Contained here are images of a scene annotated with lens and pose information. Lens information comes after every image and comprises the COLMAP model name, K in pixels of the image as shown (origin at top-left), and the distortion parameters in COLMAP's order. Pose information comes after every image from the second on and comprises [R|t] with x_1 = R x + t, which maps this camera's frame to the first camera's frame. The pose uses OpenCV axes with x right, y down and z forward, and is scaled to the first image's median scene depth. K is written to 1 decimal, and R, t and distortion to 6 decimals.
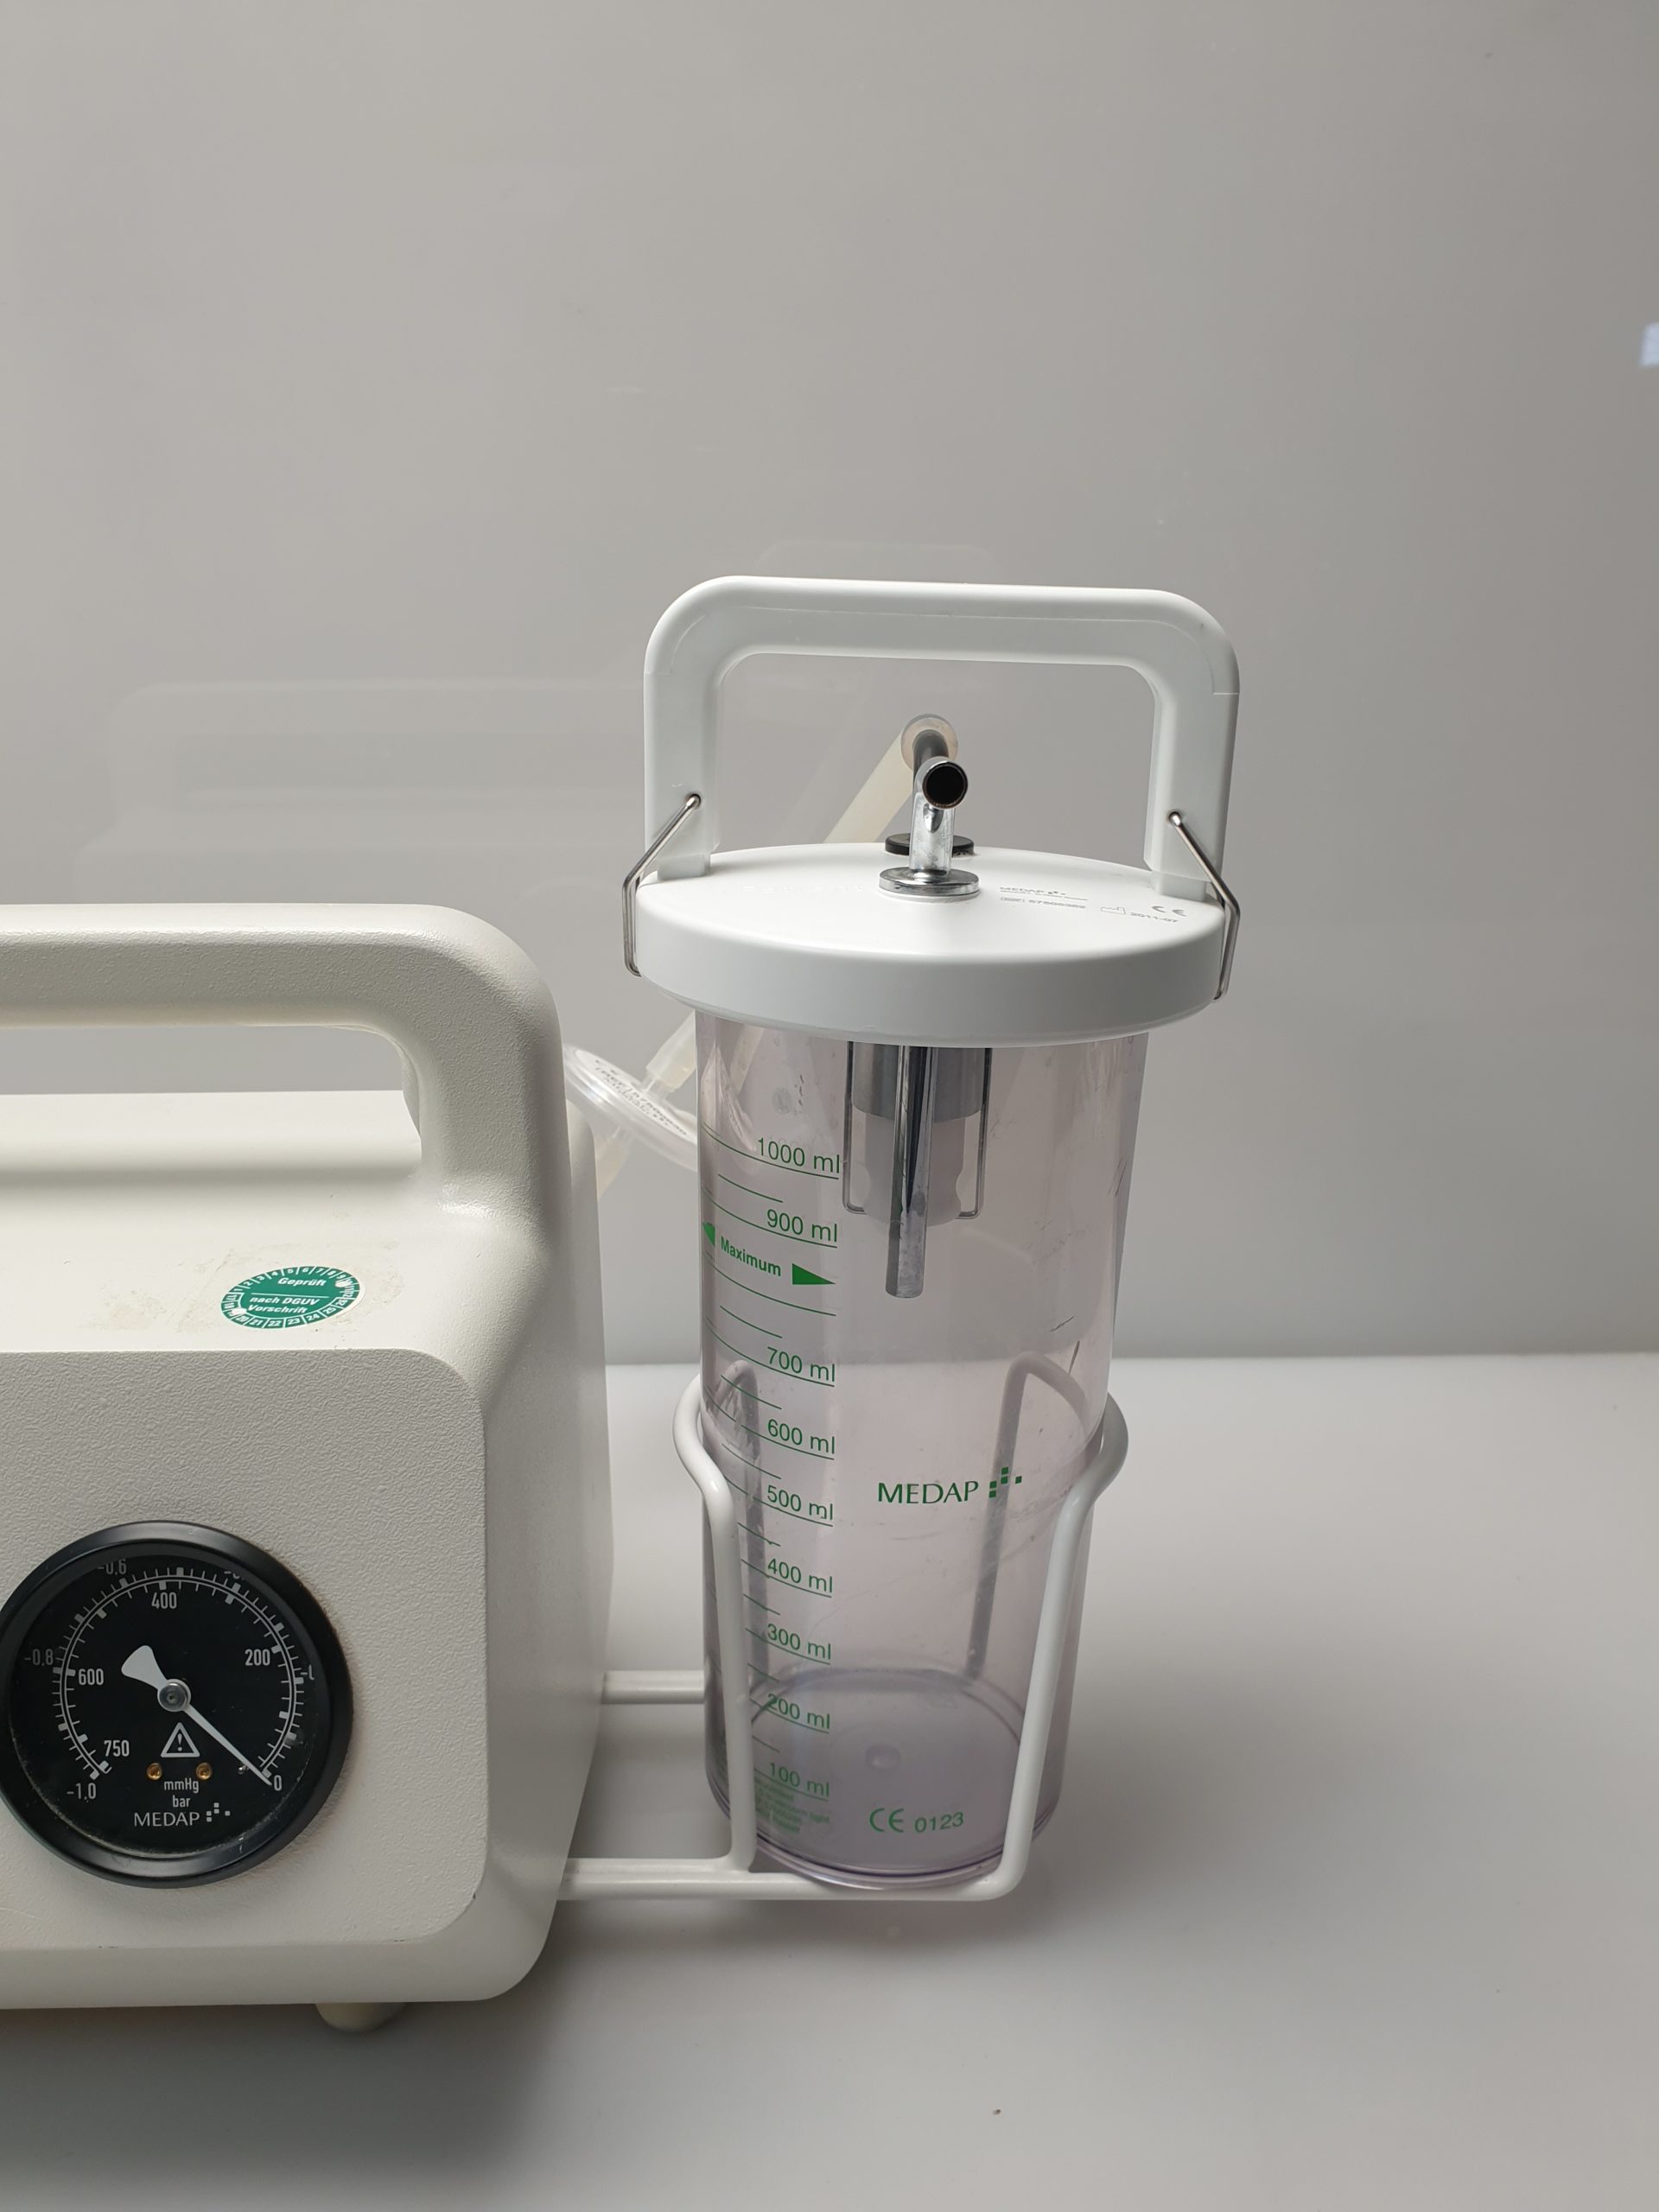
lens RADIAL K [[1690.6, 0, 821.9], [0, 1690.6, 1070.1], [0, 0, 1]] dist [0.054639, -0.108386]
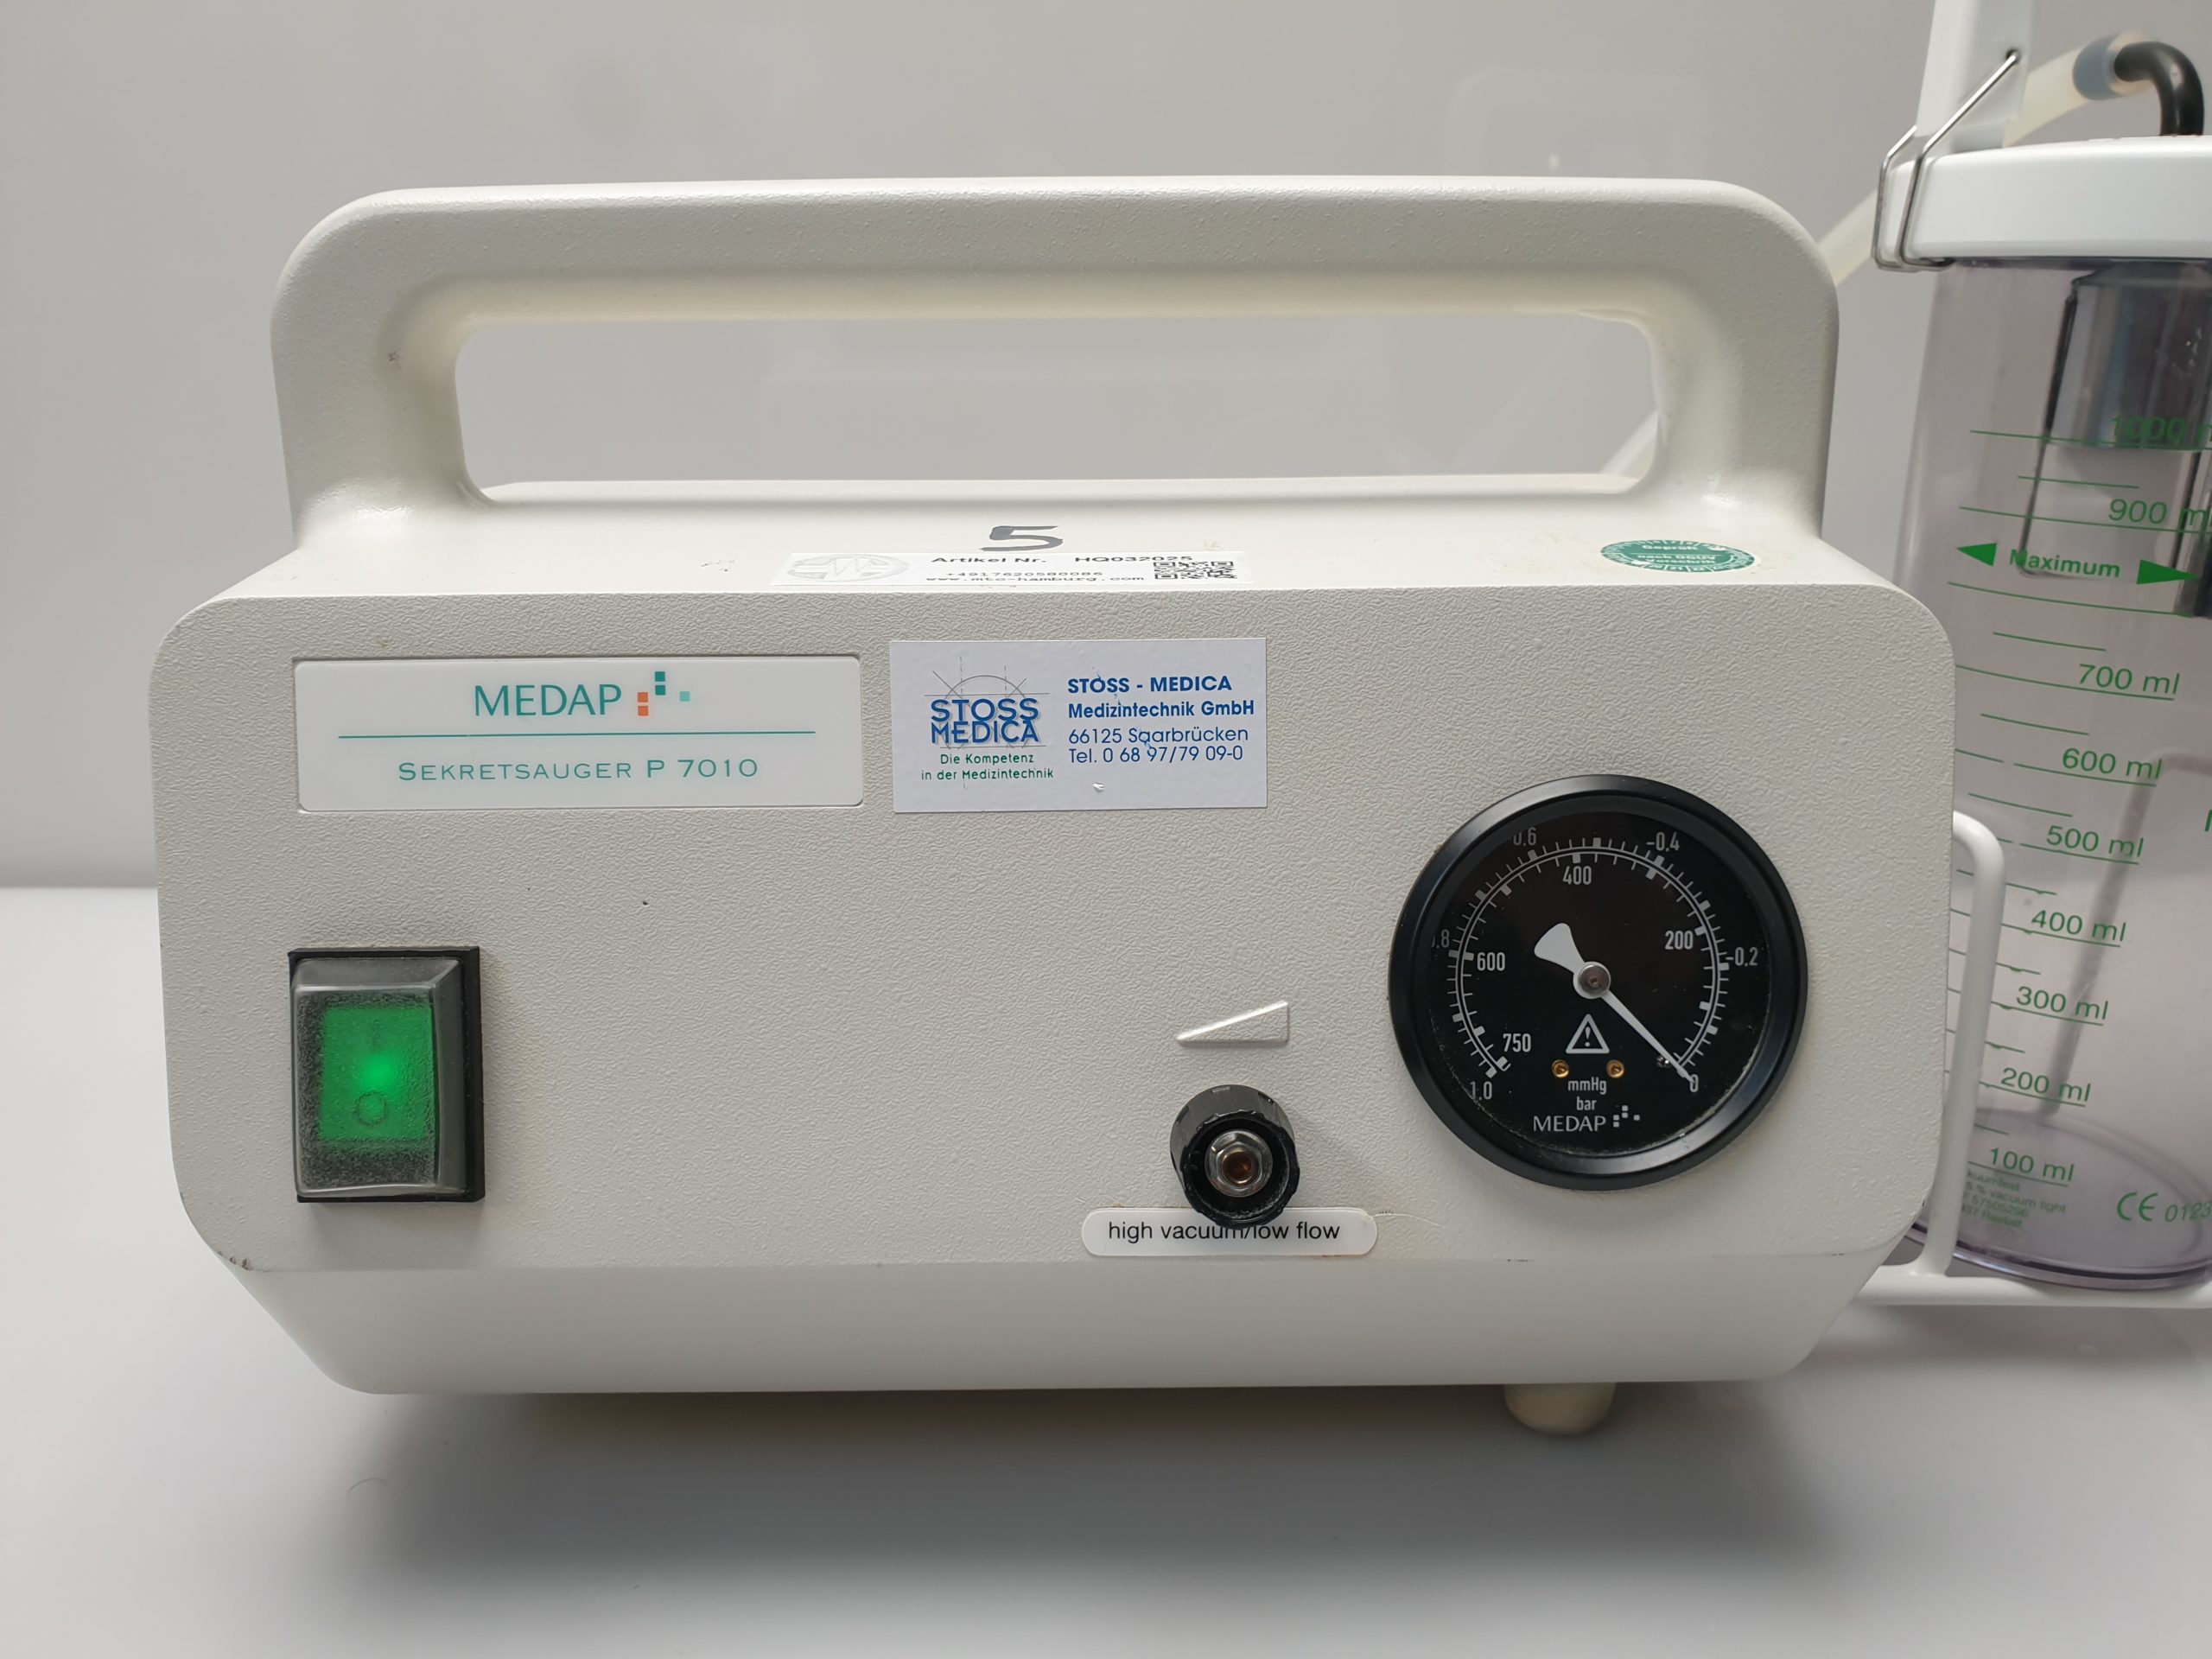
lens RADIAL K [[1690.6, 0, 1085.1], [0, 1690.6, 779.0], [0, 0, 1]] dist [0.054639, -0.108386]
pose [[0.999966, 0.004414, 0.007032, -0.648947], [-0.004351, 0.999950, -0.009021, 0.268497], [-0.007071, 0.008990, 0.999935, 0.104798]]
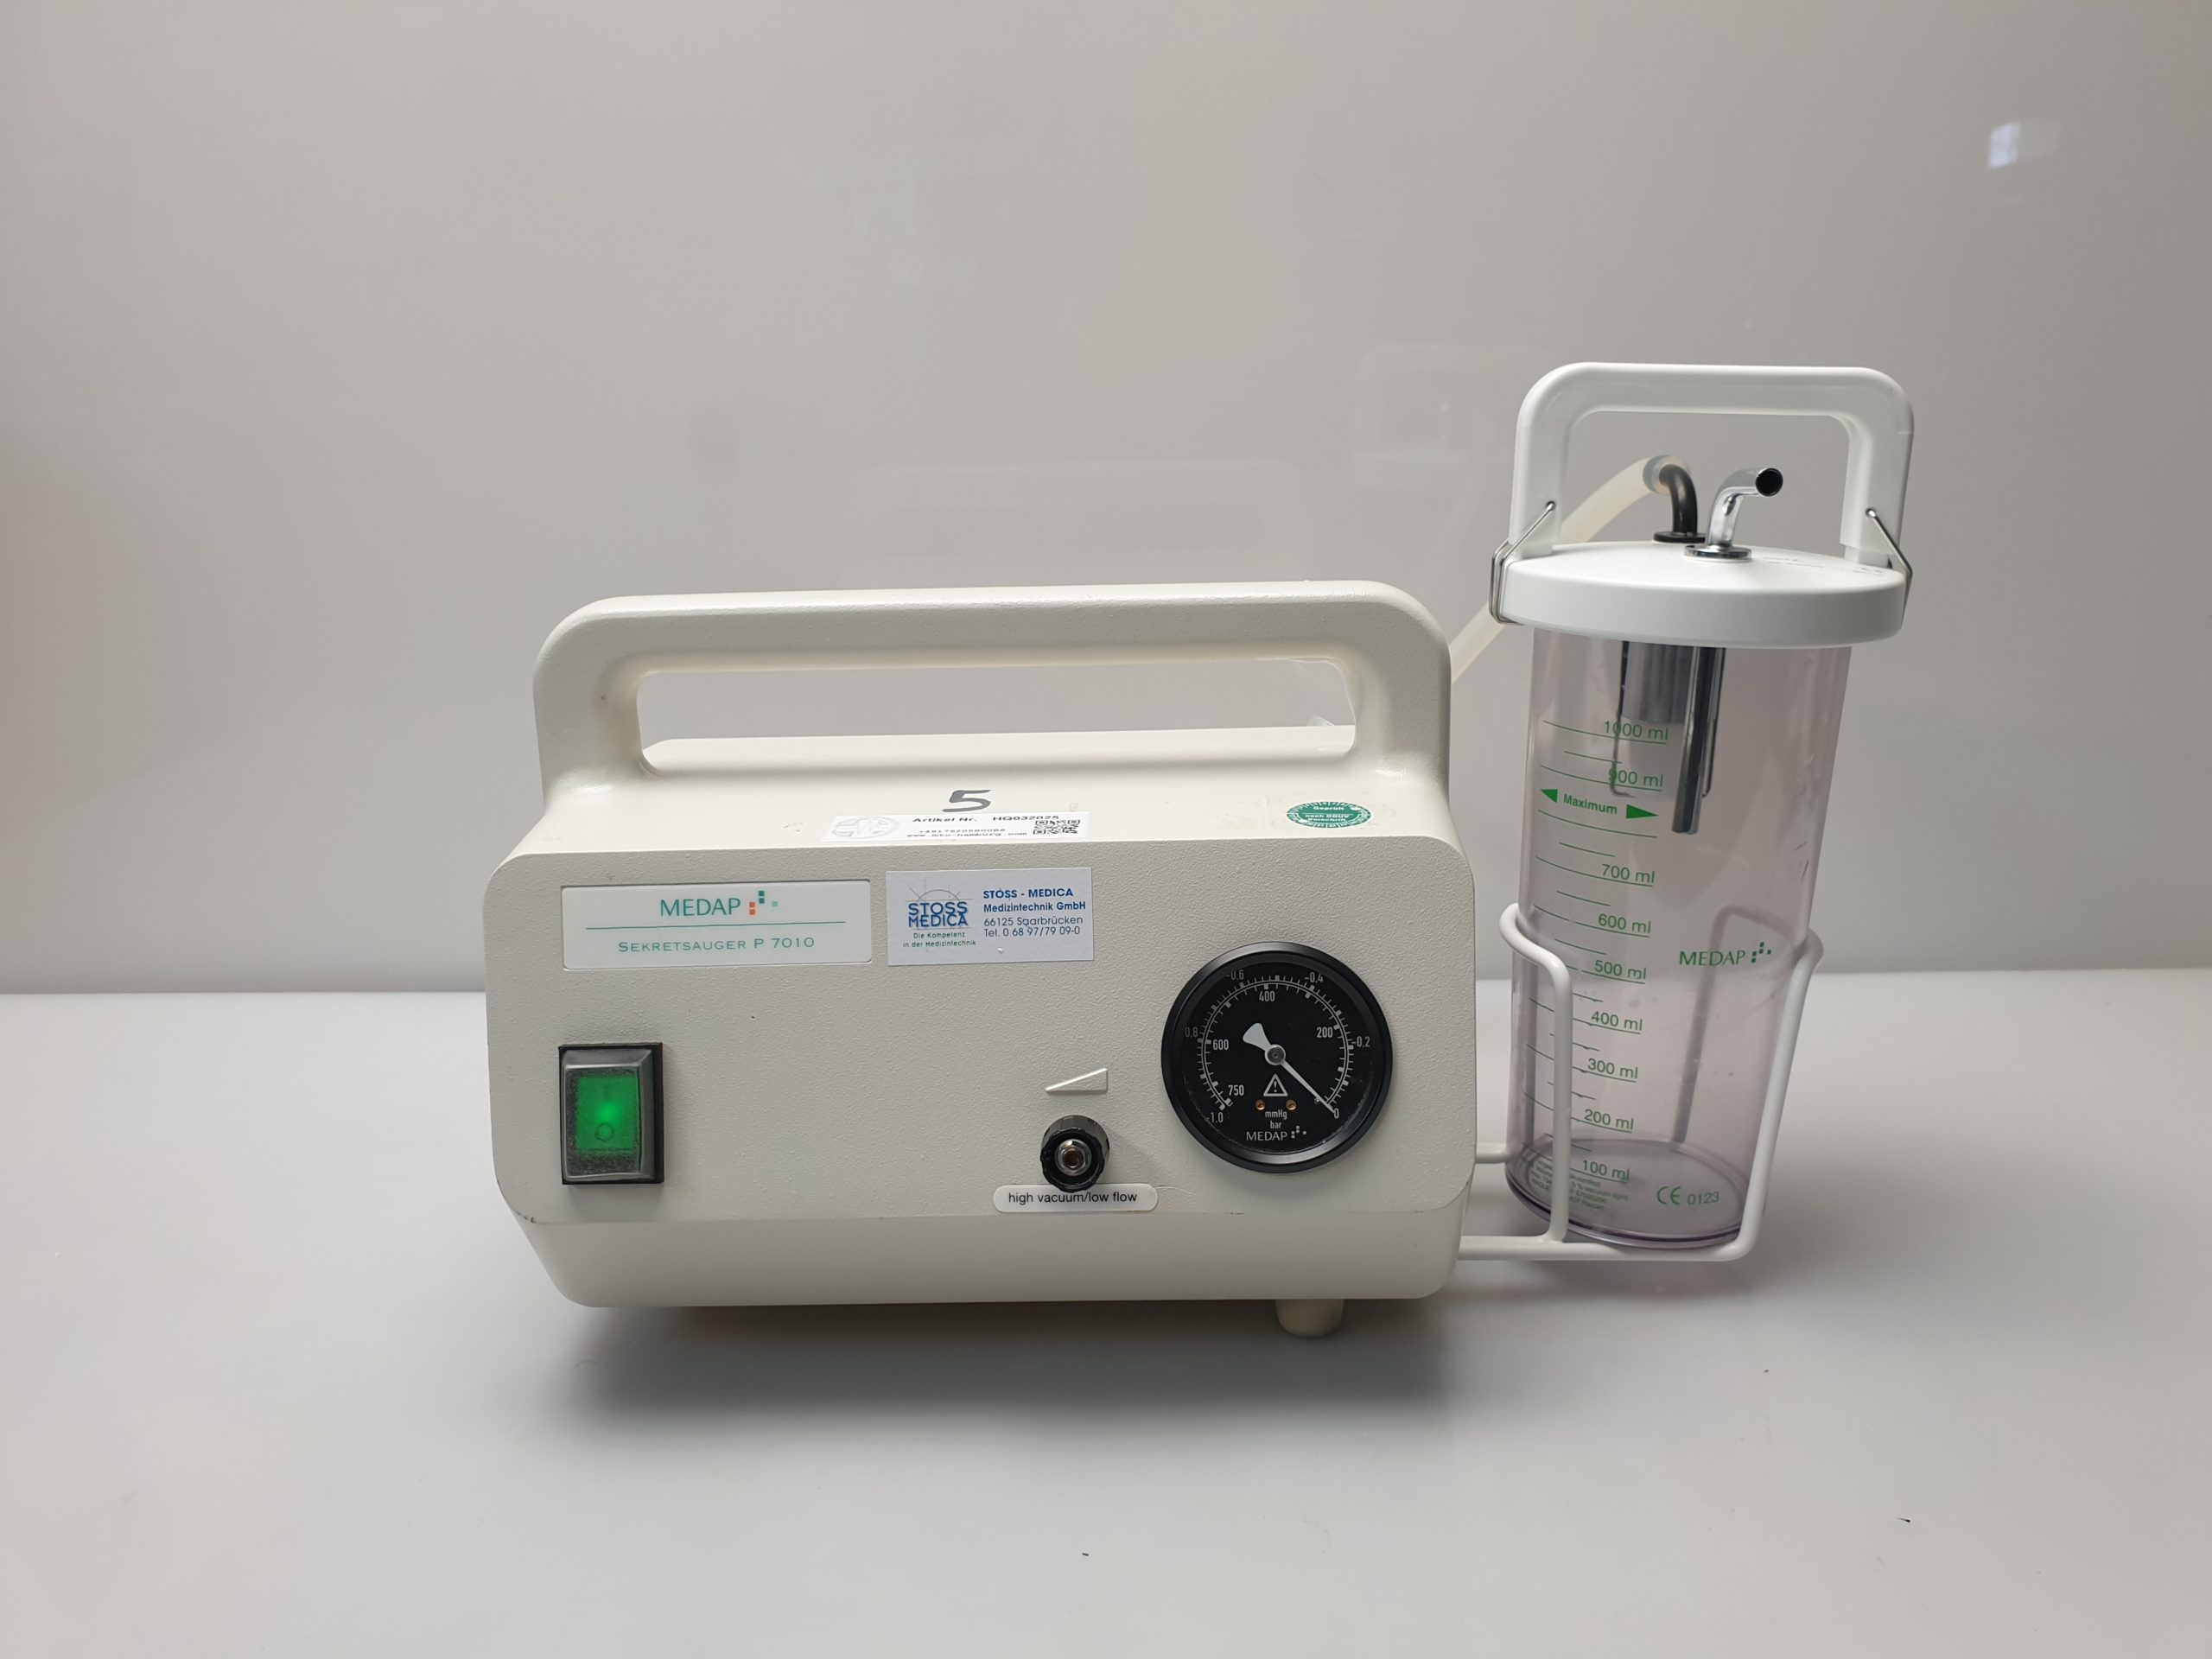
lens RADIAL K [[1700.4, 0, 1114.0], [0, 1700.4, 783.0], [0, 0, 1]] dist [0.176832, -0.455005]
pose [[0.999654, -0.007016, -0.025365, -0.486757], [0.005815, 0.998874, -0.047094, 0.183442], [0.025667, 0.046930, 0.998568, -0.633701]]
